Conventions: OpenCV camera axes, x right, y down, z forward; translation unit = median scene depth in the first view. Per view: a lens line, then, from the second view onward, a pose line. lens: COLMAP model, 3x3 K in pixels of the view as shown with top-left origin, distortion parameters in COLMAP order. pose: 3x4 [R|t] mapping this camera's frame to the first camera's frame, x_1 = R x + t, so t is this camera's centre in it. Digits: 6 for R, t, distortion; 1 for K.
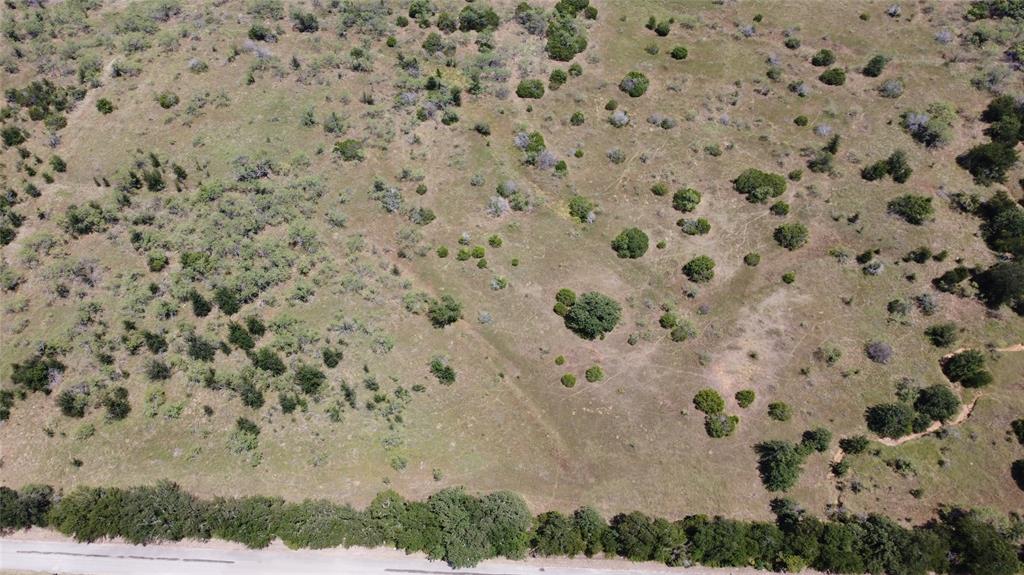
lens RADIAL K [[774.7, 0, 510.7], [0, 774.7, 288.6], [0, 0, 1]] dist [0.002581, -0.008835]
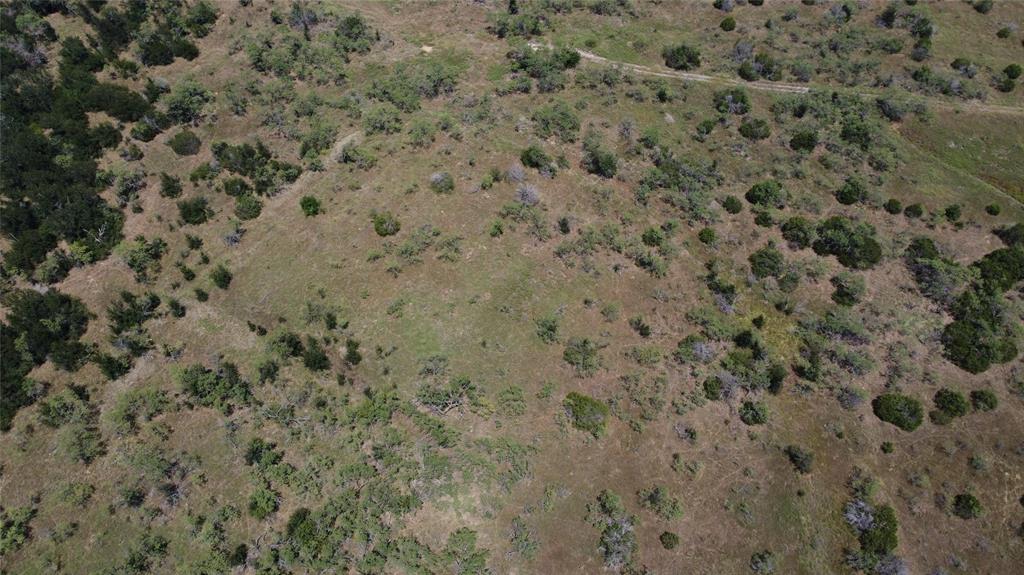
lens RADIAL K [[774.7, 0, 510.7], [0, 774.7, 288.6], [0, 0, 1]] dist [0.002581, -0.008835]
pose [[0.899023, 0.354783, -0.256683, -0.123257], [-0.350319, 0.934404, 0.064539, -0.270935], [0.262743, 0.031899, 0.964339, 0.318082]]
